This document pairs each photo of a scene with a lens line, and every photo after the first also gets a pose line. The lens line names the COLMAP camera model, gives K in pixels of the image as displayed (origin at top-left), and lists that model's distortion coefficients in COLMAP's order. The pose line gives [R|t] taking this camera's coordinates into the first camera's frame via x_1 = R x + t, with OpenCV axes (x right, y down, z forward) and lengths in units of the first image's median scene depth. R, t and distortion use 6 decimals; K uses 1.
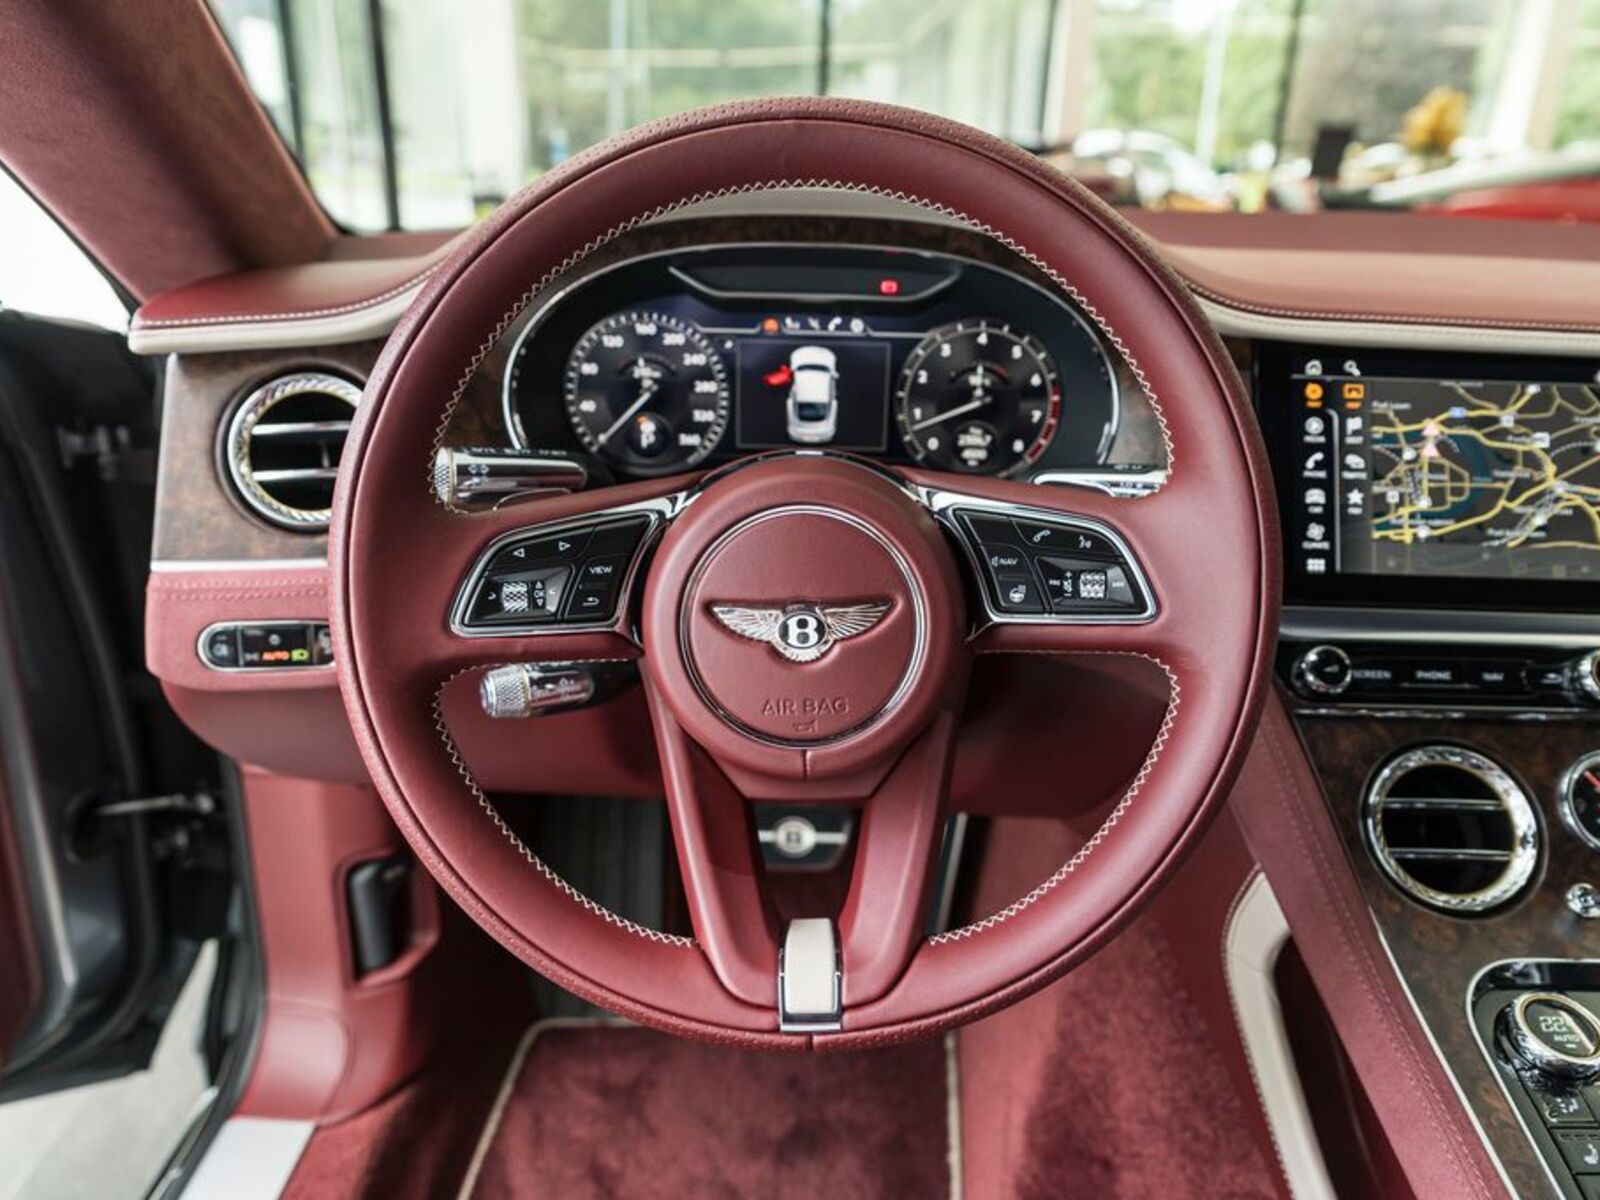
lens RADIAL K [[1163.4, 0, 813.4], [0, 1163.4, 604.7], [0, 0, 1]] dist [-0.010284, -0.006269]
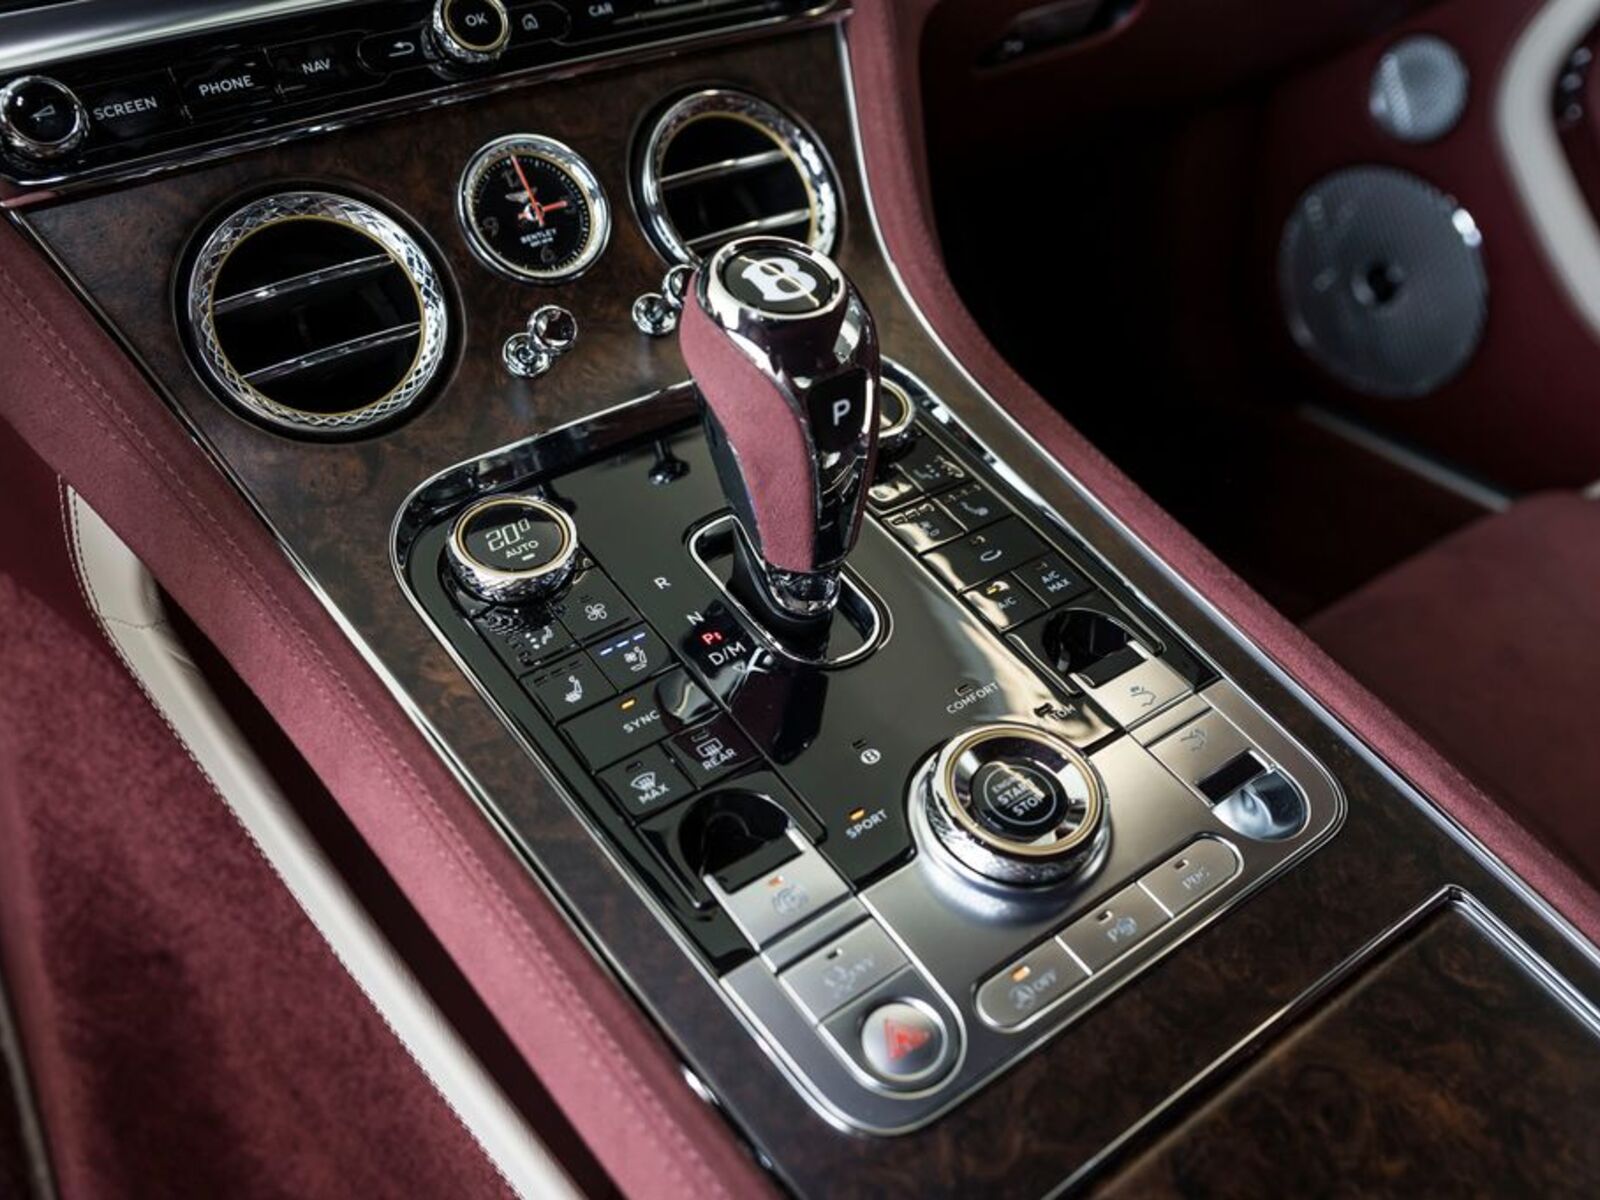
lens RADIAL K [[1490.2, 0, 797.5], [0, 1490.2, 605.7], [0, 0, 1]] dist [-0.046826, 0.000000]
pose [[0.780381, -0.393056, 0.486326, 0.274720], [0.244749, 0.907691, 0.340873, 0.116852], [-0.575416, -0.146983, 0.804545, 0.146845]]
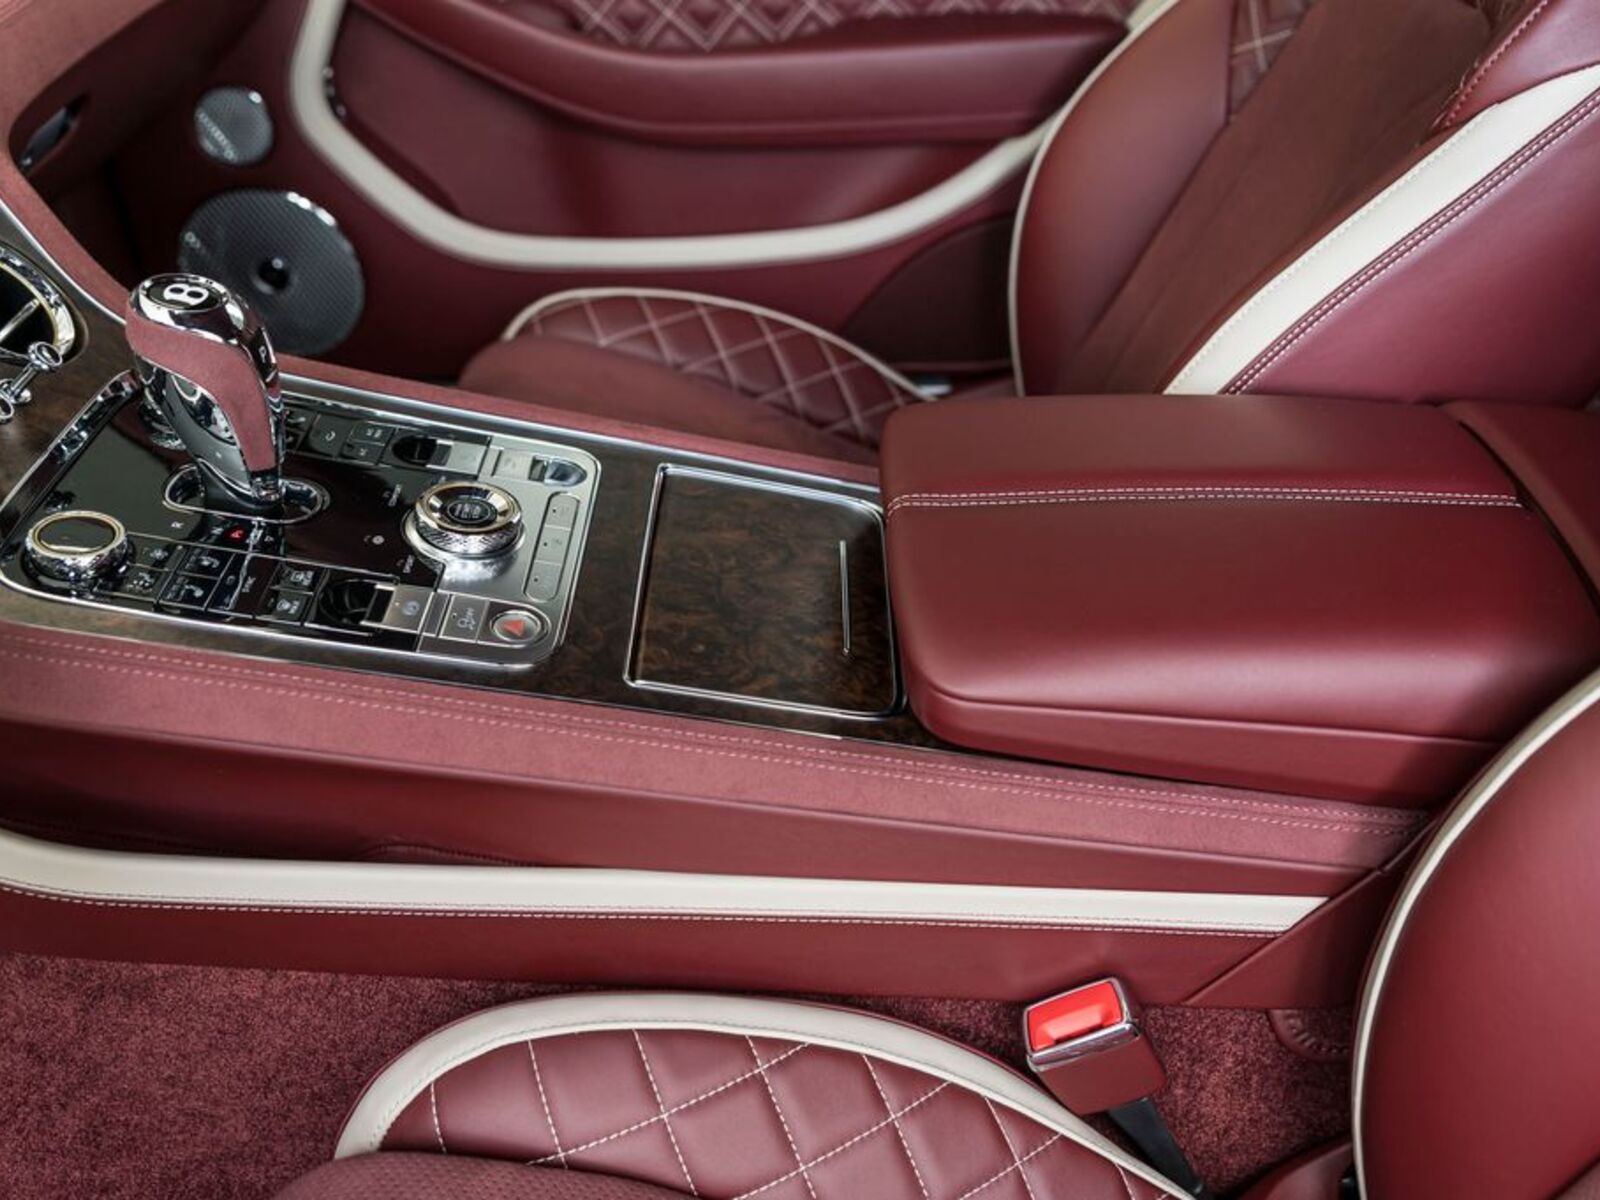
lens RADIAL K [[1476.5, 0, 796.0], [0, 1476.5, 613.2], [0, 0, 1]] dist [-0.043091, 0.000000]
pose [[-0.011593, -0.598646, 0.800929, -0.327161], [0.374854, 0.739969, 0.558508, -0.041374], [-0.927011, 0.306707, 0.215827, 0.153591]]
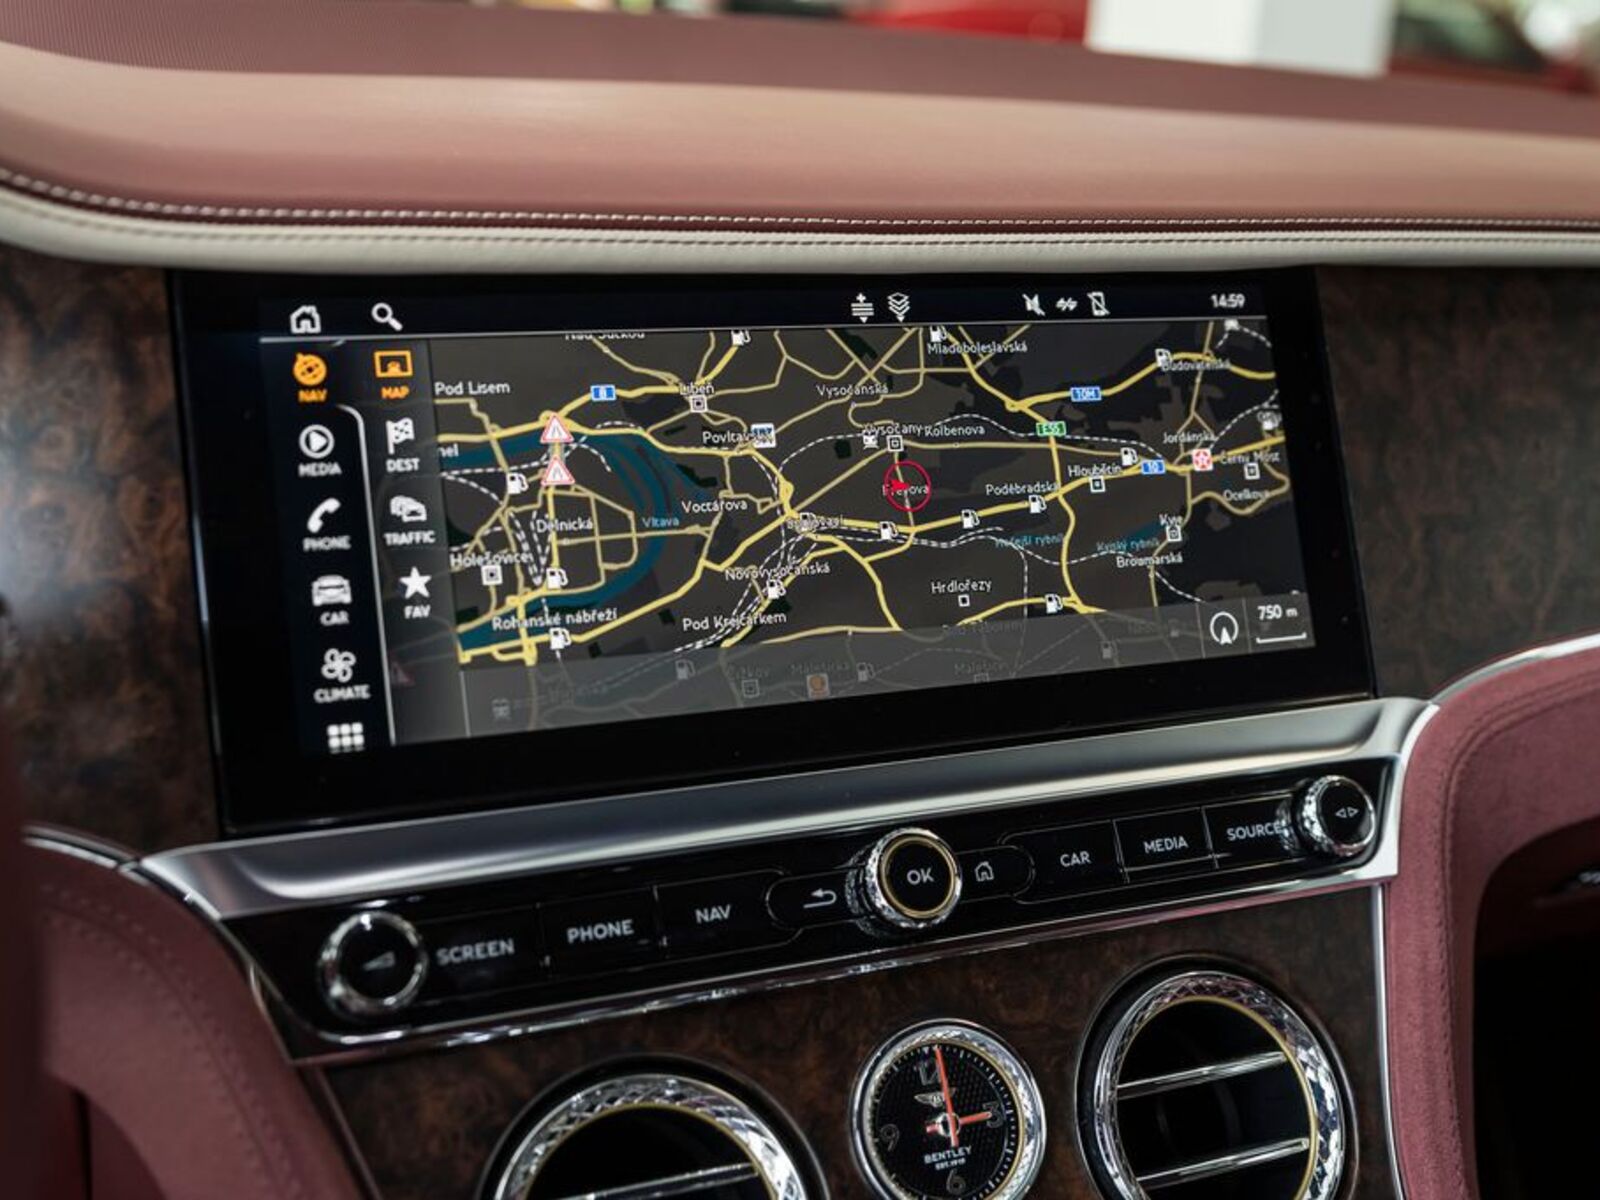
lens RADIAL K [[1872.5, 0, 797.3], [0, 1872.5, 605.4], [0, 0, 1]] dist [-0.066550, 0.000000]
pose [[0.913843, -0.106573, 0.391834, 0.307270], [0.113577, 0.993515, 0.005336, -0.069715], [-0.389861, 0.039627, 0.920021, 0.225115]]
